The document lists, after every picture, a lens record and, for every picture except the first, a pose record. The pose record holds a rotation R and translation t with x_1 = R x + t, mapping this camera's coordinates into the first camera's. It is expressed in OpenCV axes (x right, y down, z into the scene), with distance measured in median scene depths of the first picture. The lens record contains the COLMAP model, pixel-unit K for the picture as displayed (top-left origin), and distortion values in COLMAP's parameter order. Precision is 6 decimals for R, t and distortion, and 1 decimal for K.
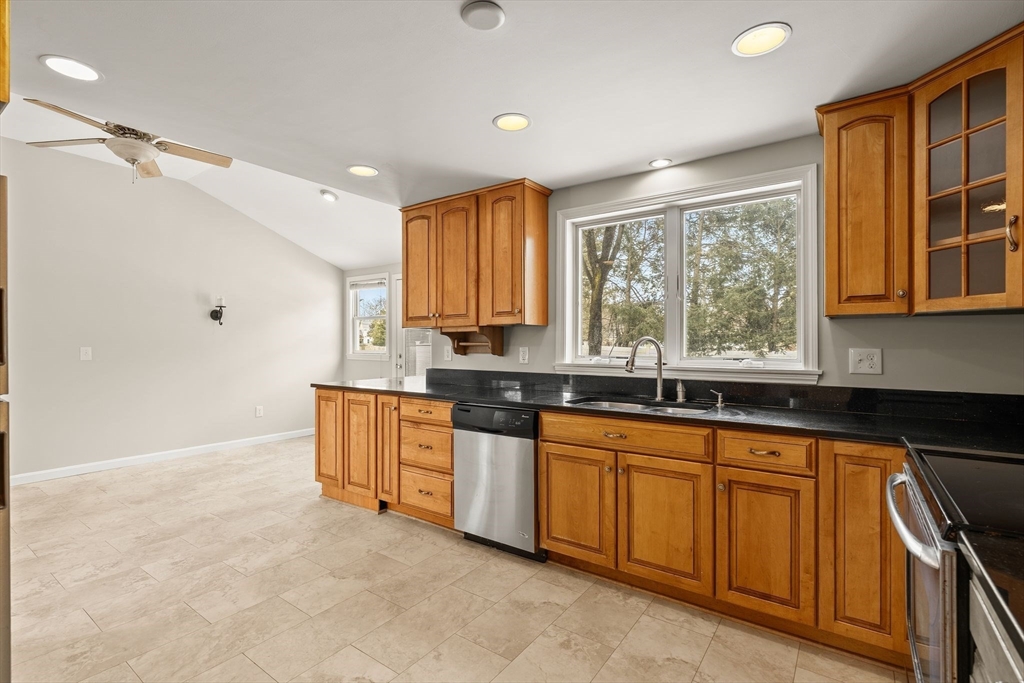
lens RADIAL K [[477.7, 0, 504.2], [0, 477.7, 342.8], [0, 0, 1]] dist [-0.002220, -0.000148]
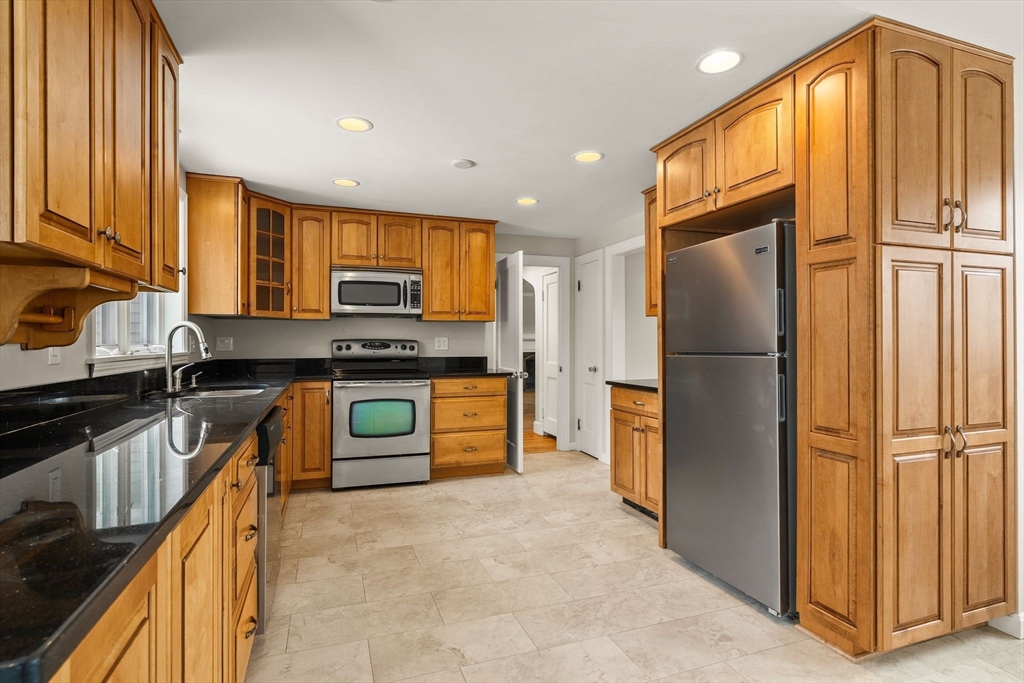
lens RADIAL K [[516.4, 0, 514.3], [0, 516.4, 339.6], [0, 0, 1]] dist [-0.003620, 0.000242]
pose [[-0.830741, 0.002092, 0.556655, -0.795793], [-0.001689, 0.999979, -0.006278, 0.028402], [-0.556656, -0.006155, -0.830720, 1.504357]]
